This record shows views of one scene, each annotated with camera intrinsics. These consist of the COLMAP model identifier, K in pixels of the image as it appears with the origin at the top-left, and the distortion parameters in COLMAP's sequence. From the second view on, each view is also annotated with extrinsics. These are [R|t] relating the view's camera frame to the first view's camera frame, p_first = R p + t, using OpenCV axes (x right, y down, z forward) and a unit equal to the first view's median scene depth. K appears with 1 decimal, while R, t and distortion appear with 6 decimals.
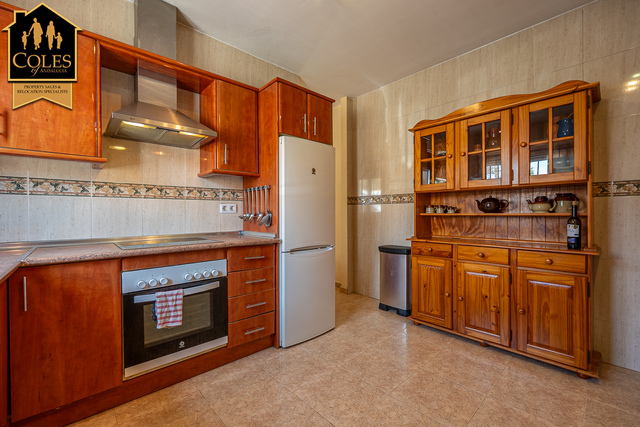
lens RADIAL K [[269.2, 0, 317.6], [0, 269.2, 216.4], [0, 0, 1]] dist [-0.013971, 0.000005]
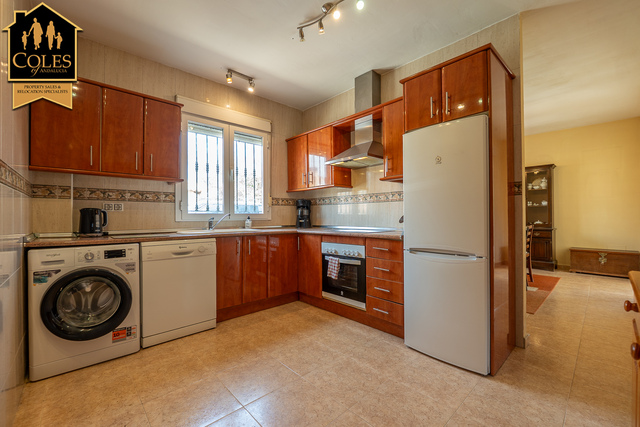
lens RADIAL K [[269.2, 0, 317.5], [0, 269.2, 213.3], [0, 0, 1]] dist [-0.013971, 0.000005]
pose [[-0.003533, -0.001296, -0.999993, 1.092603], [0.000492, 0.999999, -0.001298, -0.002583], [0.999994, -0.000497, -0.003532, 0.832201]]
